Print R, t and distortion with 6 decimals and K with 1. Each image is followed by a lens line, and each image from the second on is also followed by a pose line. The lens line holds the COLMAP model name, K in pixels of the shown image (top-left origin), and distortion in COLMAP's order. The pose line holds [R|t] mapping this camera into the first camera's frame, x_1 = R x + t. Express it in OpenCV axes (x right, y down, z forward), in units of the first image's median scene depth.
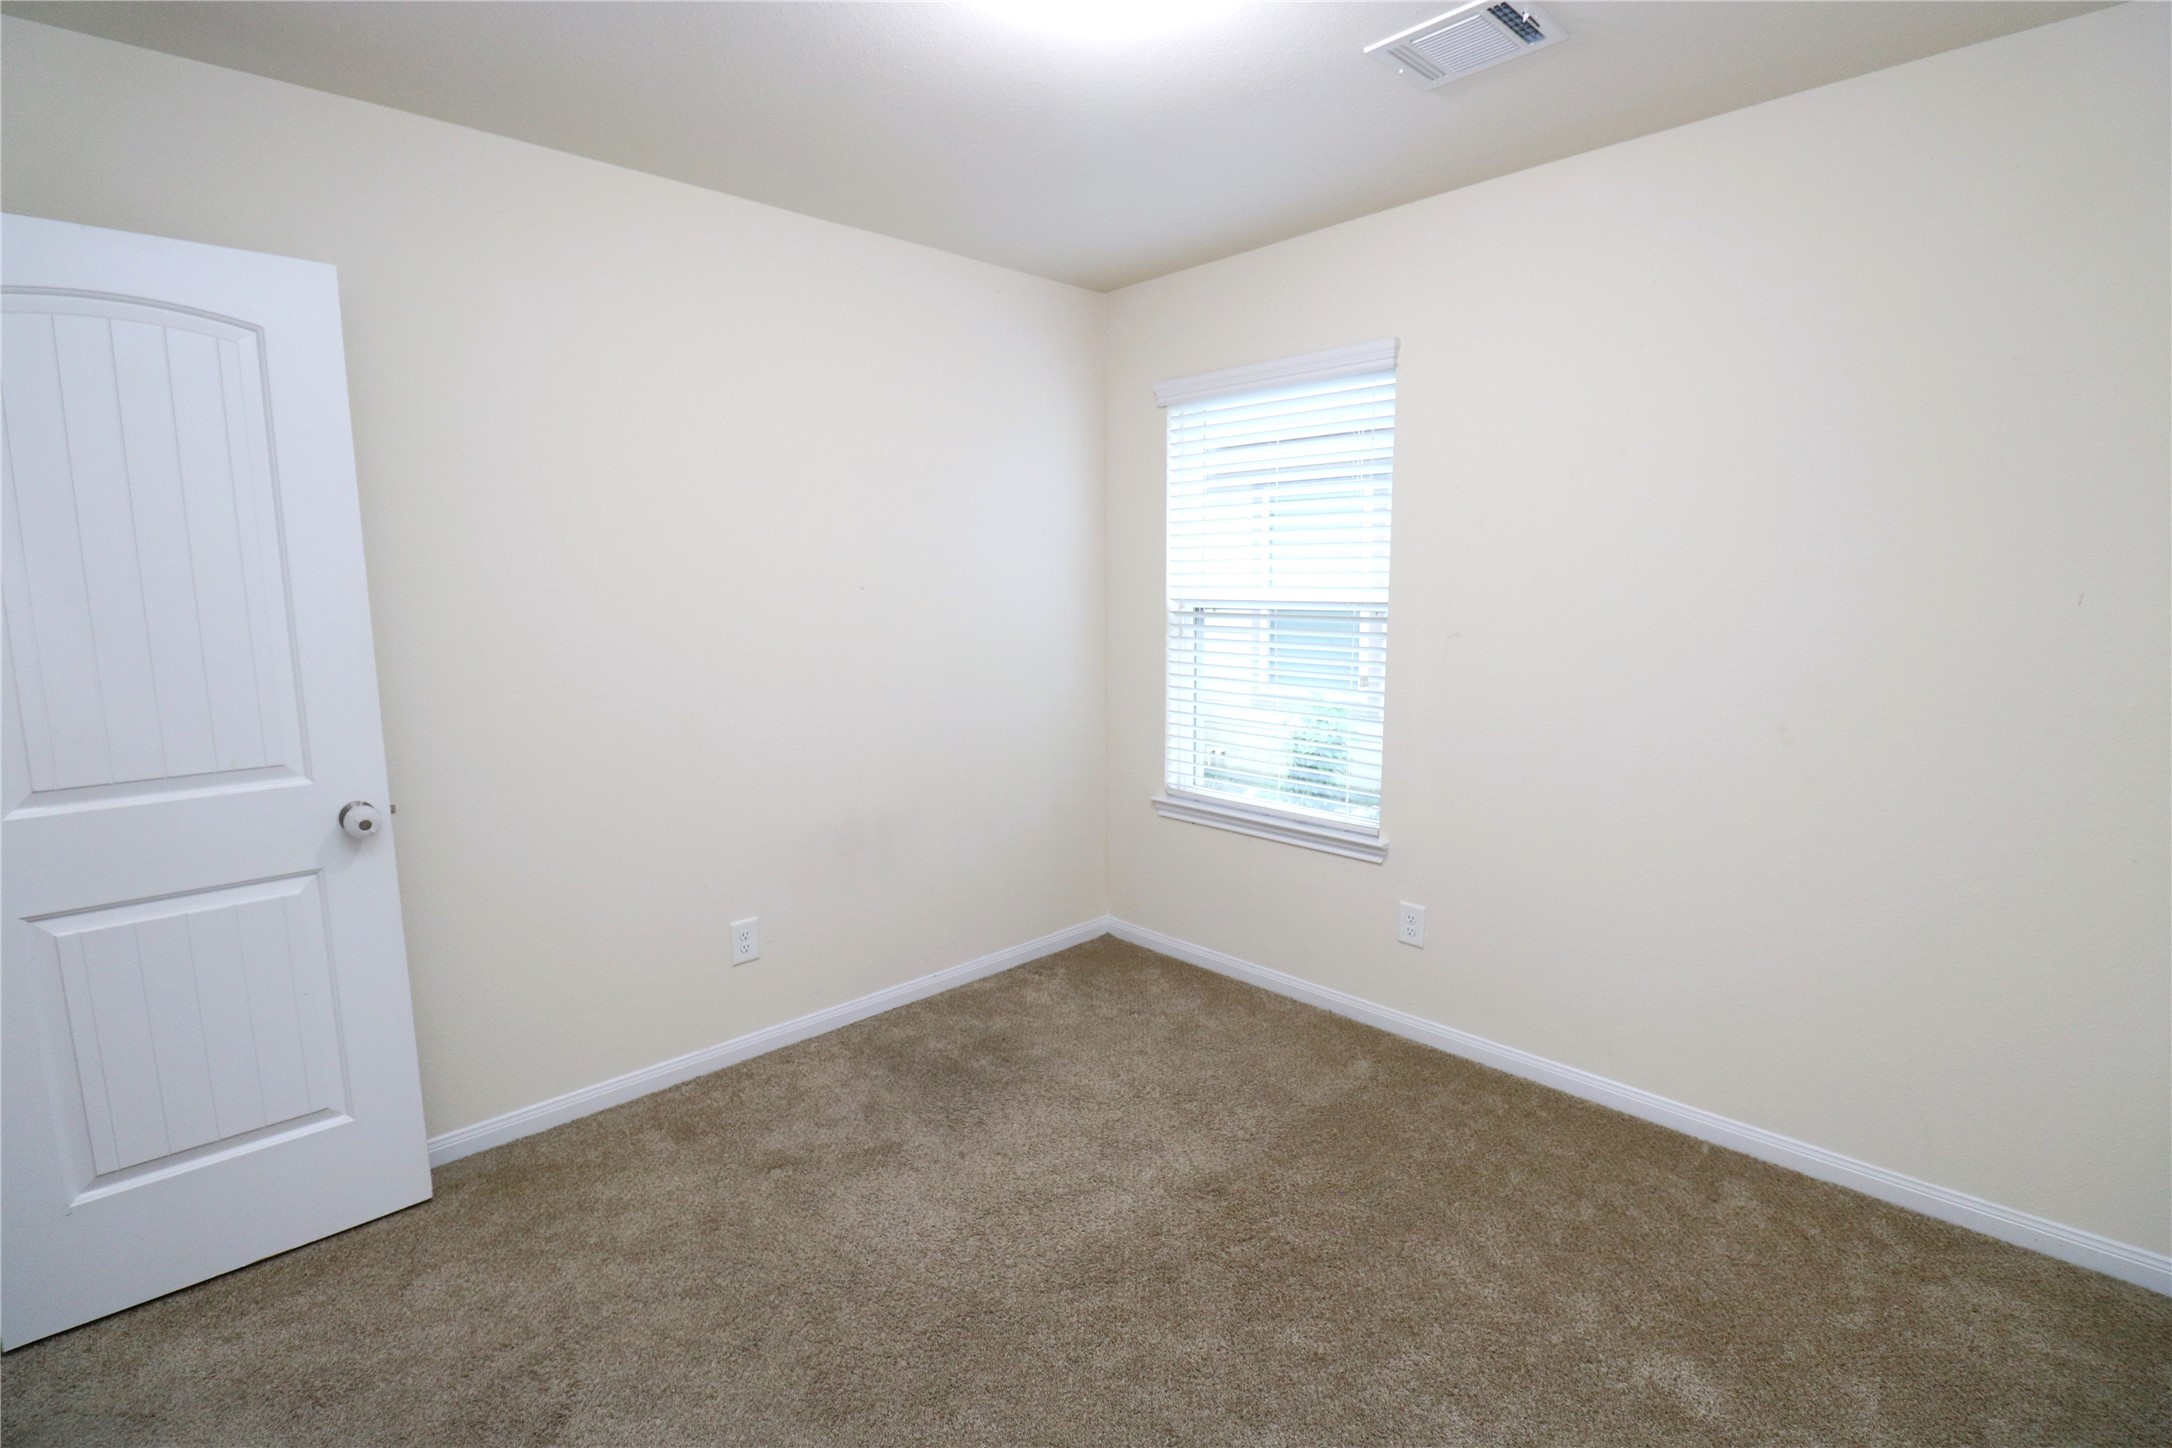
lens RADIAL K [[1016.2, 0, 1089.8], [0, 1016.2, 714.9], [0, 0, 1]] dist [0.000788, -0.013750]
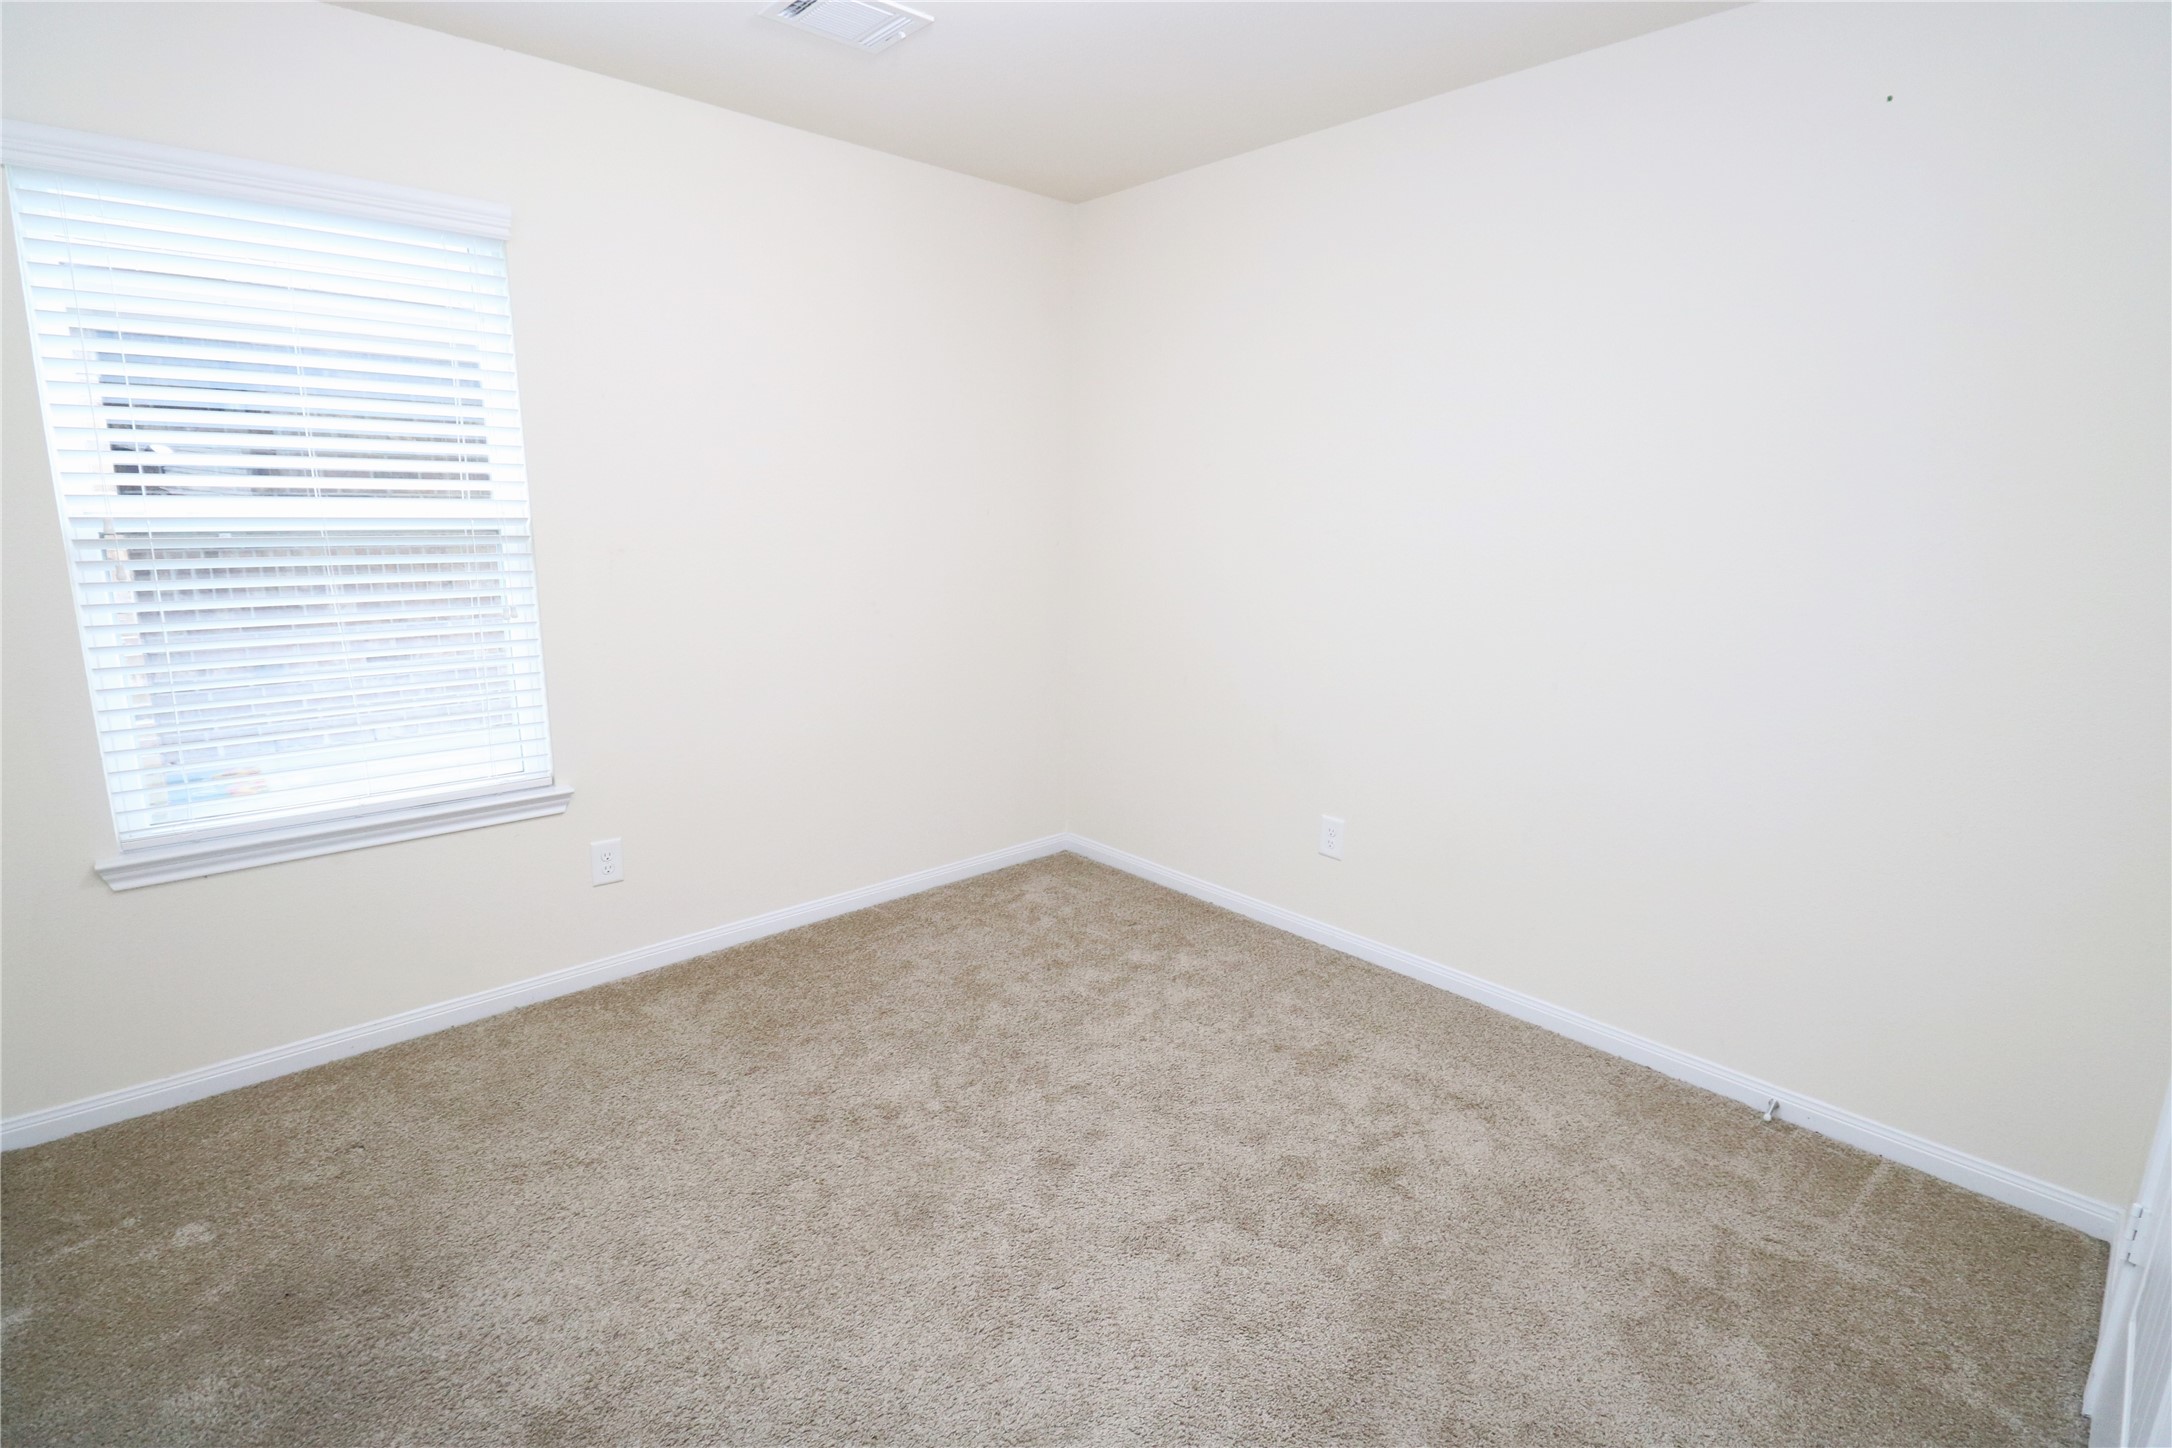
lens RADIAL K [[1016.2, 0, 1089.8], [0, 1016.2, 714.9], [0, 0, 1]] dist [0.000788, -0.013750]
pose [[0.021615, -0.190647, 0.981421, -0.578357], [0.122182, 0.974796, 0.186669, -0.049029], [-0.992272, 0.115877, 0.044363, 0.497313]]
